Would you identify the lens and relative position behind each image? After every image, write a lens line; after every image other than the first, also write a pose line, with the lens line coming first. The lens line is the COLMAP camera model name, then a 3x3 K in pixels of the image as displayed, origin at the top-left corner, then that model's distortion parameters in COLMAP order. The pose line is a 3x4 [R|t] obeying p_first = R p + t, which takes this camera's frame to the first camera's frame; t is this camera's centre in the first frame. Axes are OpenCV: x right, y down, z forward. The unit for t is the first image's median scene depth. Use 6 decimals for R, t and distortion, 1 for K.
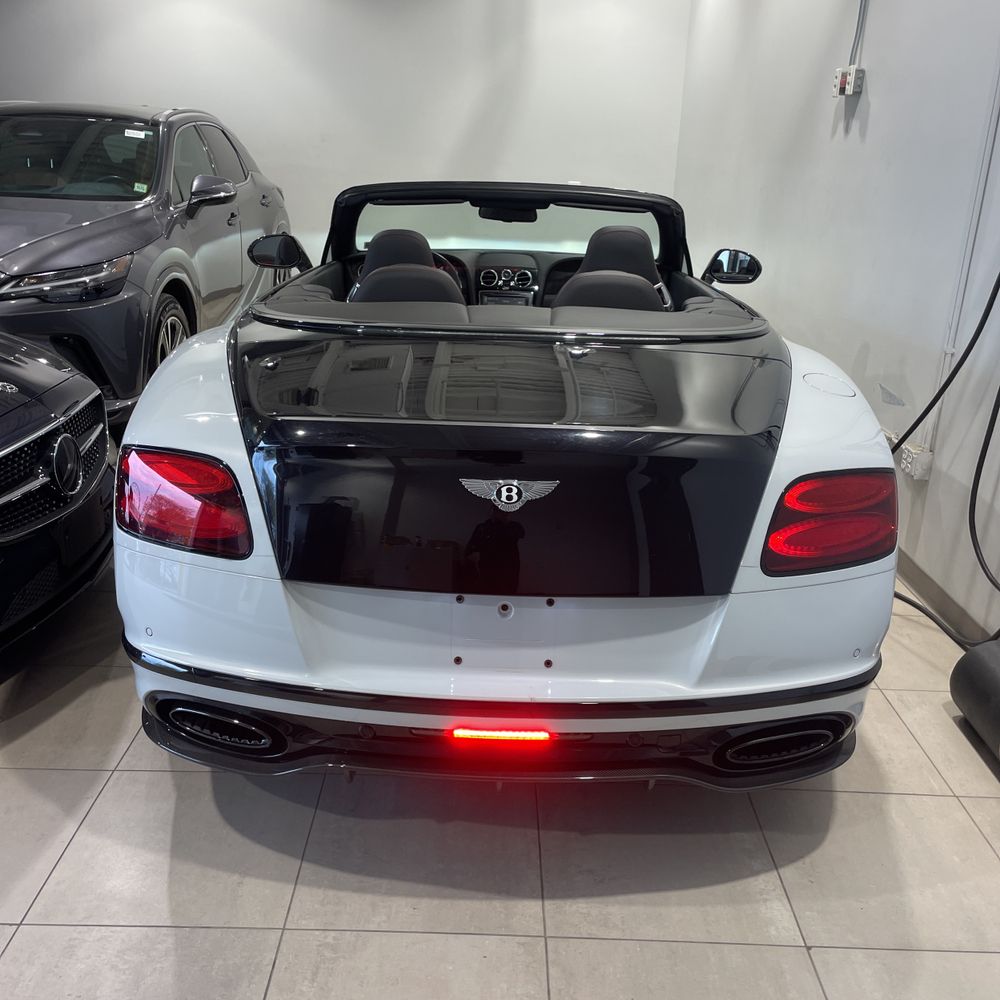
lens RADIAL K [[1011.7, 0, 492.7], [0, 1011.7, 499.4], [0, 0, 1]] dist [0.093000, -0.129261]
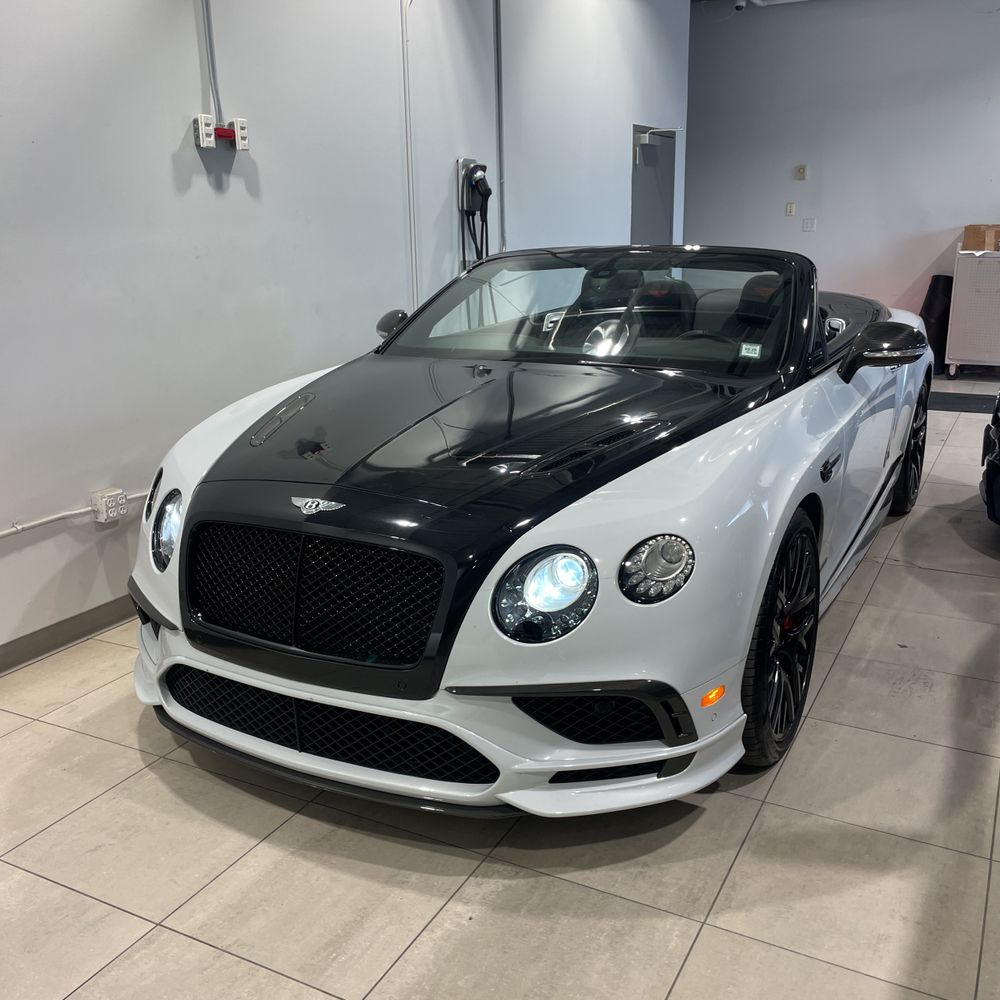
lens RADIAL K [[1011.7, 0, 492.7], [0, 1011.7, 499.4], [0, 0, 1]] dist [0.093000, -0.129261]
pose [[-0.884205, -0.139076, 0.445914, -0.611931], [0.144356, 0.826550, 0.544038, -1.214478], [-0.444233, 0.545411, -0.710763, 3.476625]]
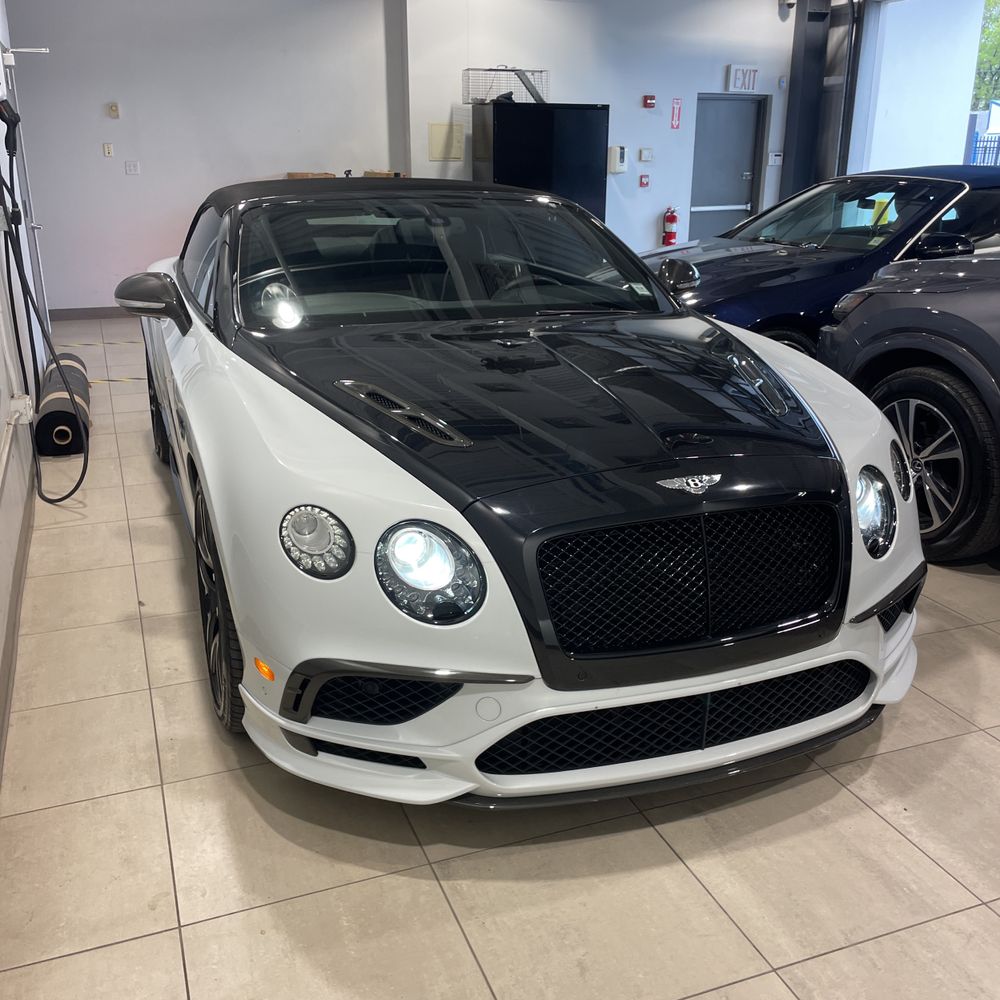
lens RADIAL K [[1010.8, 0, 501.3], [0, 1010.8, 500.6], [0, 0, 1]] dist [0.088624, -0.129724]
pose [[-0.928204, 0.080329, -0.363297, 0.558670], [-0.158262, 0.798445, 0.580895, -1.177339], [0.336735, 0.596685, -0.728407, 3.459833]]
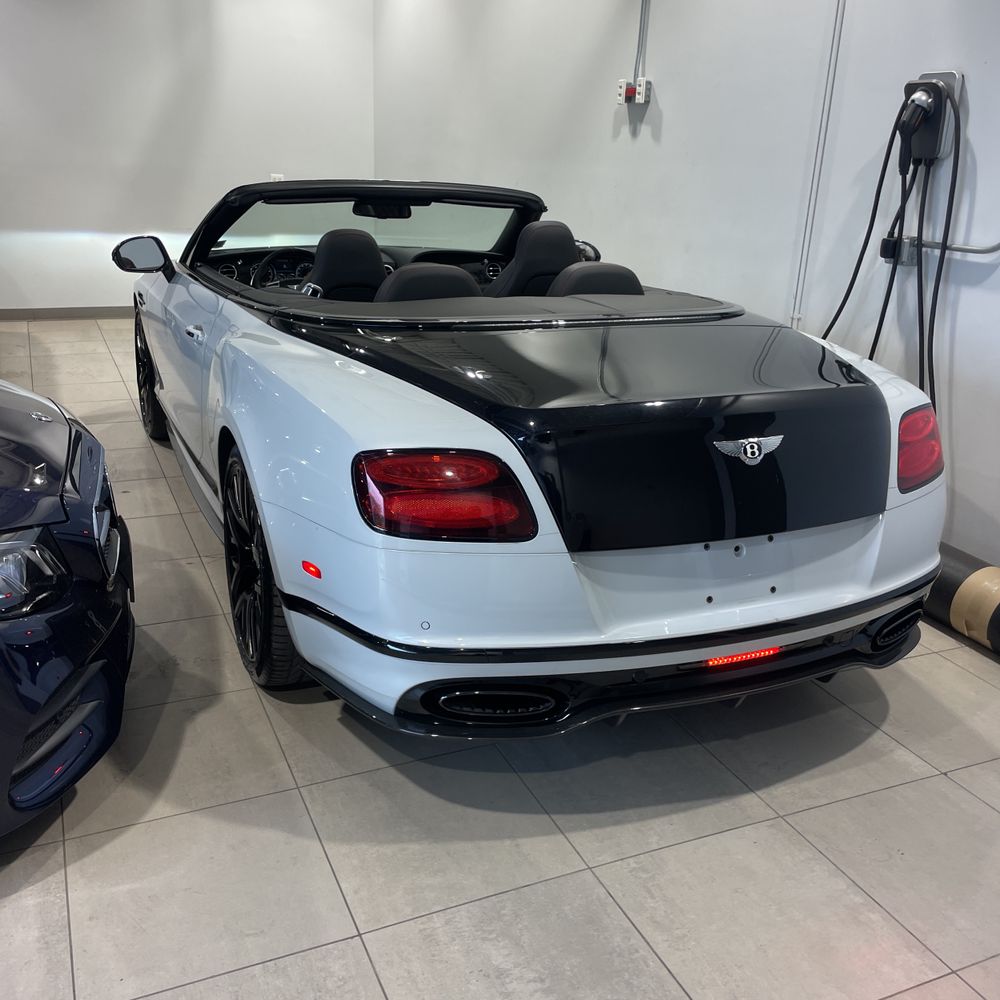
lens RADIAL K [[1014.6, 0, 505.5], [0, 1014.6, 501.5], [0, 0, 1]] dist [0.084438, -0.109538]
pose [[0.909613, -0.130455, 0.394444, -0.613887], [0.126338, 0.991315, 0.036515, -0.022008], [-0.395782, 0.016619, 0.918194, 0.016027]]
